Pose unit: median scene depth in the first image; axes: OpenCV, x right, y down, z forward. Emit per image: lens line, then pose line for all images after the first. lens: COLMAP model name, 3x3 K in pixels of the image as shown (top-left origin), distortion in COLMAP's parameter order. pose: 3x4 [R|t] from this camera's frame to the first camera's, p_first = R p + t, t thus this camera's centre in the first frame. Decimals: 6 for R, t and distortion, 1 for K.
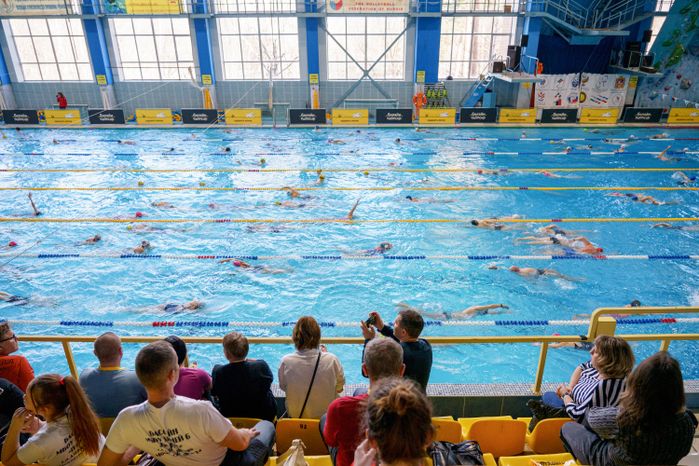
lens RADIAL K [[472.6, 0, 349.5], [0, 472.6, 233.0], [0, 0, 1]] dist [-0.006671, 0.001081]
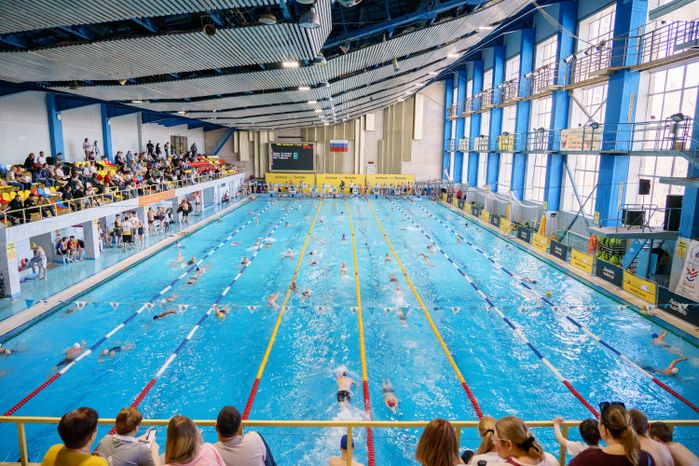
lens RADIAL K [[460.7, 0, 349.5], [0, 460.7, 233.0], [0, 0, 1]] dist [-0.022350, 0.000659]
pose [[0.030619, 0.179049, -0.983364, 1.005766], [-0.429466, 0.890738, 0.148811, -0.239519], [0.902564, 0.417765, 0.104169, 0.516899]]
